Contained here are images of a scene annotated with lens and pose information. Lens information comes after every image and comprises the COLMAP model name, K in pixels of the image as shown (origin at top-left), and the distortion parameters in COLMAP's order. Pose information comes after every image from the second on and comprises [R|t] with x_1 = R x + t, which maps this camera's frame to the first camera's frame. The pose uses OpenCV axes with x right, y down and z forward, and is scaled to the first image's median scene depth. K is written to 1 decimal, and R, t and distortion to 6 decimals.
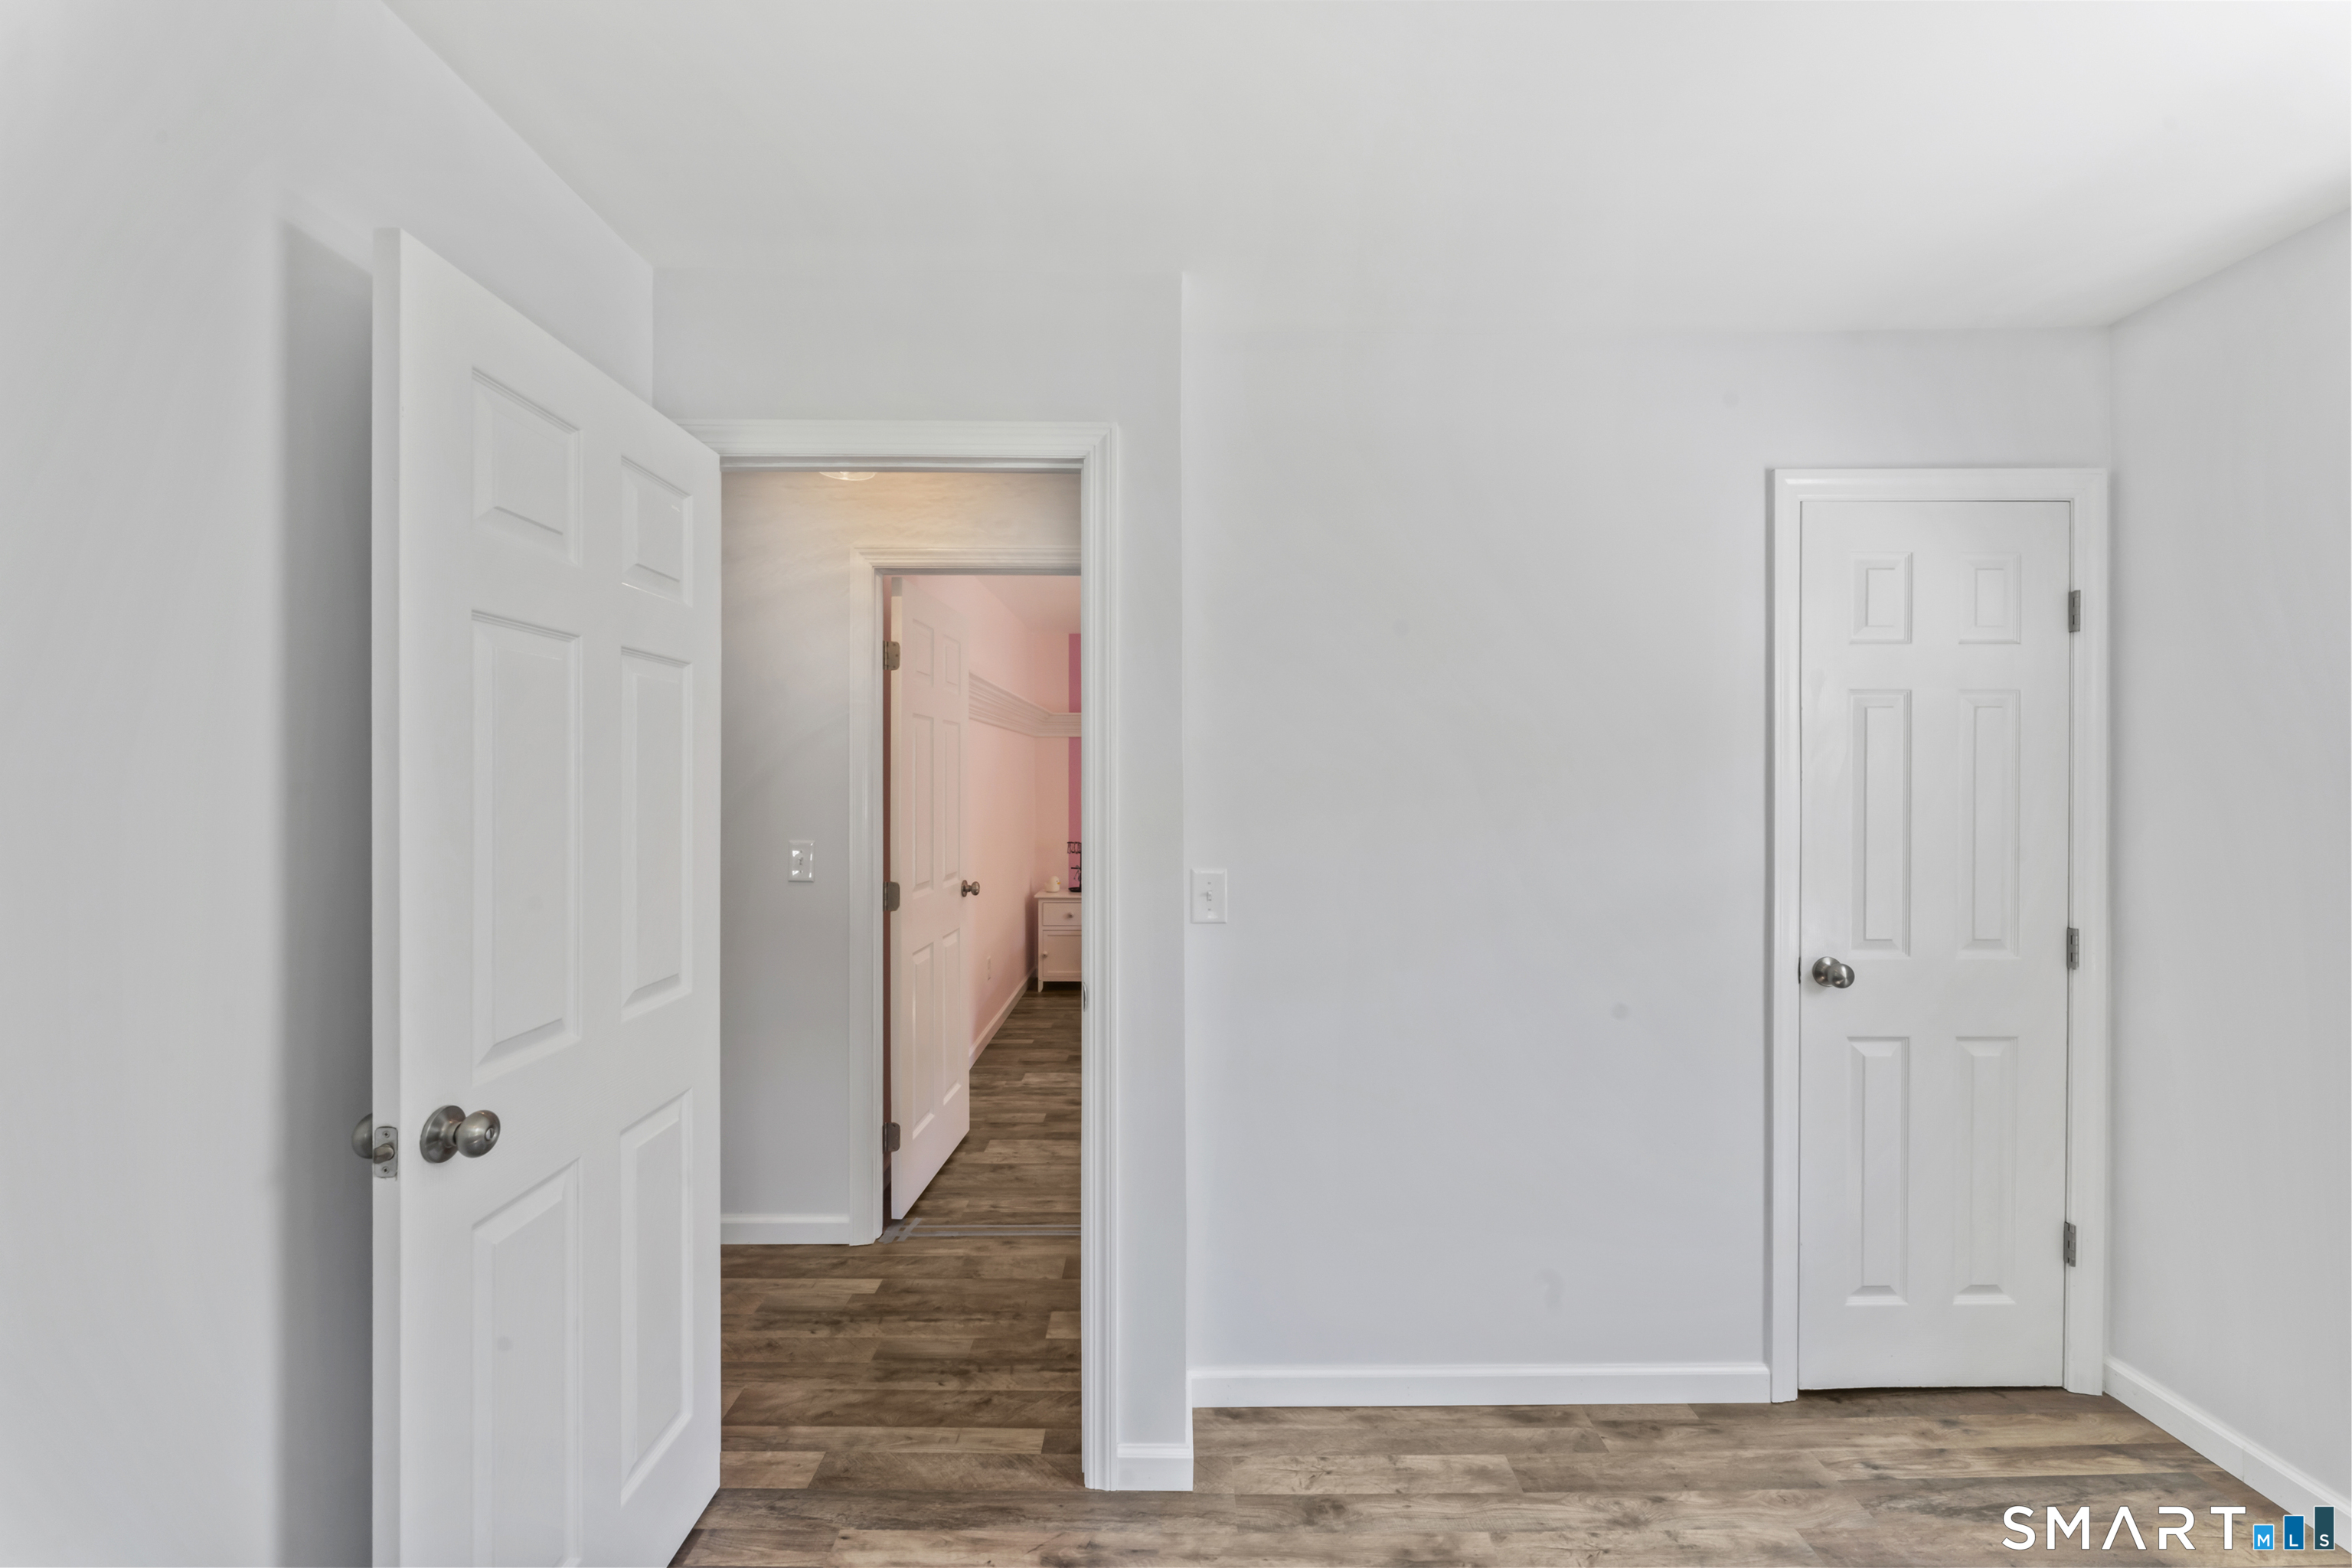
lens RADIAL K [[944.9, 0, 1172.9], [0, 944.9, 781.0], [0, 0, 1]] dist [-0.002473, -0.000100]
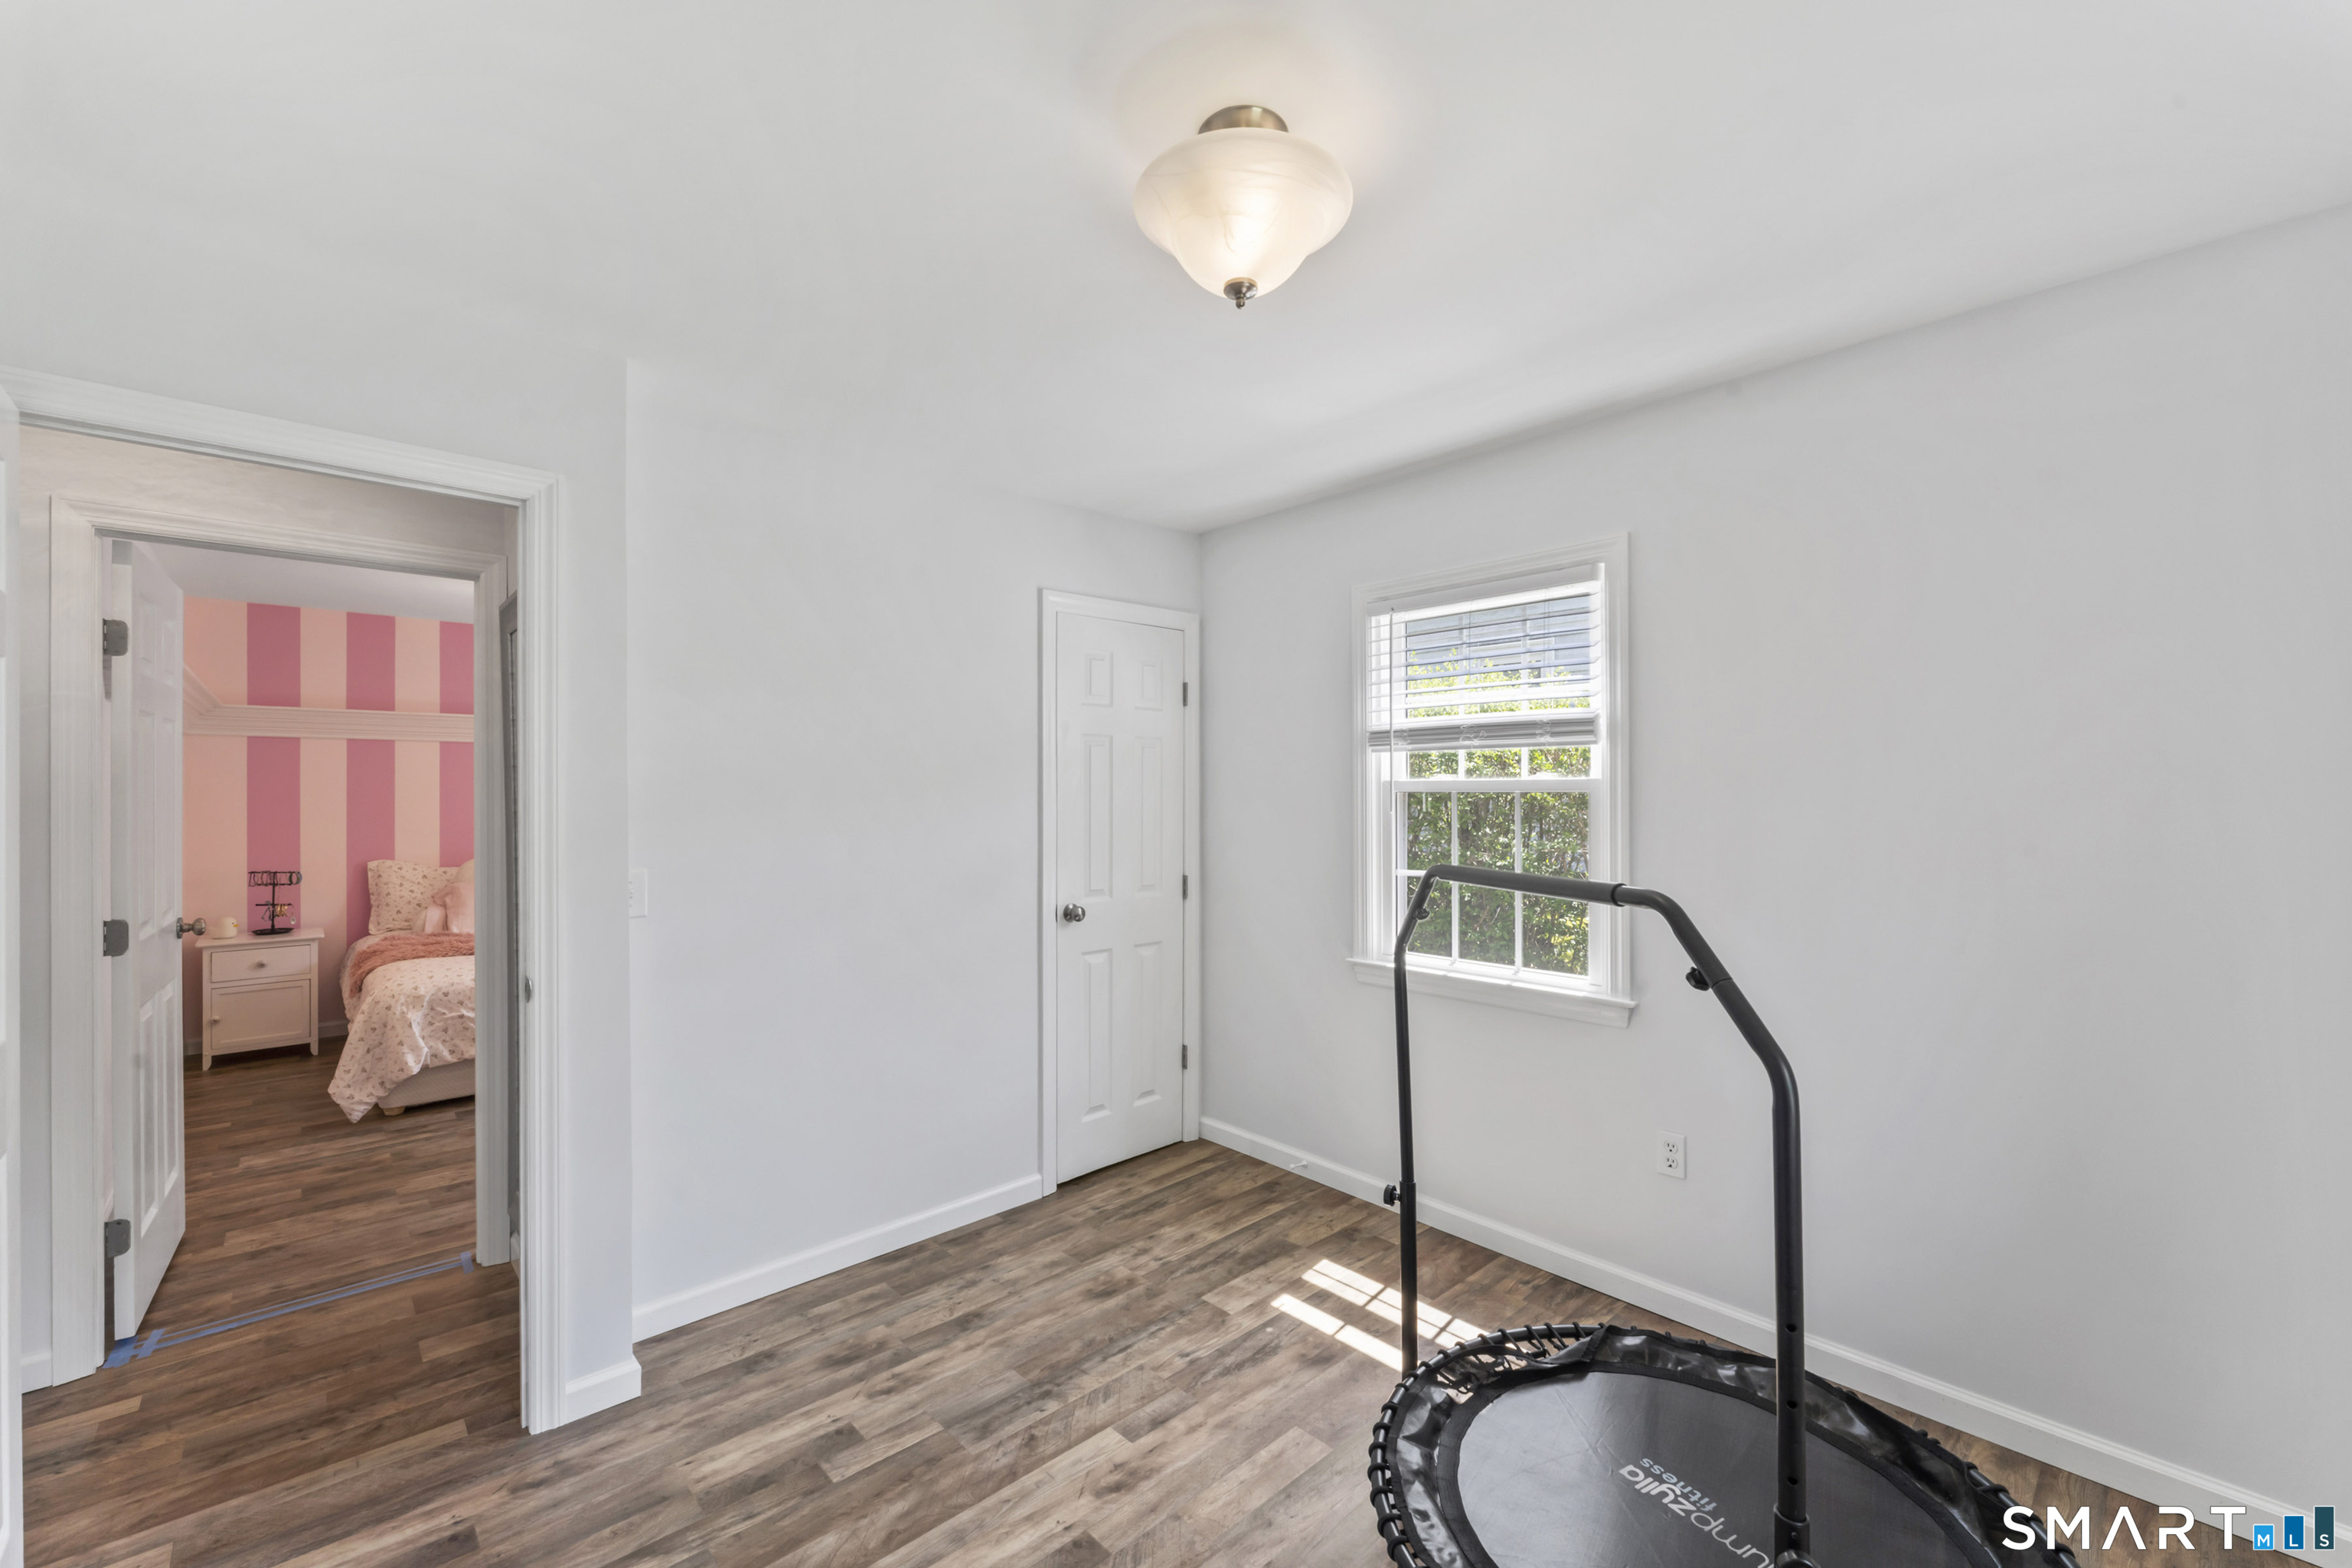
lens RADIAL K [[944.9, 0, 1172.9], [0, 944.9, 781.0], [0, 0, 1]] dist [-0.002473, -0.000100]
pose [[0.736767, 0.005063, 0.676128, -0.252229], [0.002749, 0.999941, -0.010484, -0.000359], [-0.676141, 0.009583, 0.736710, -0.282214]]
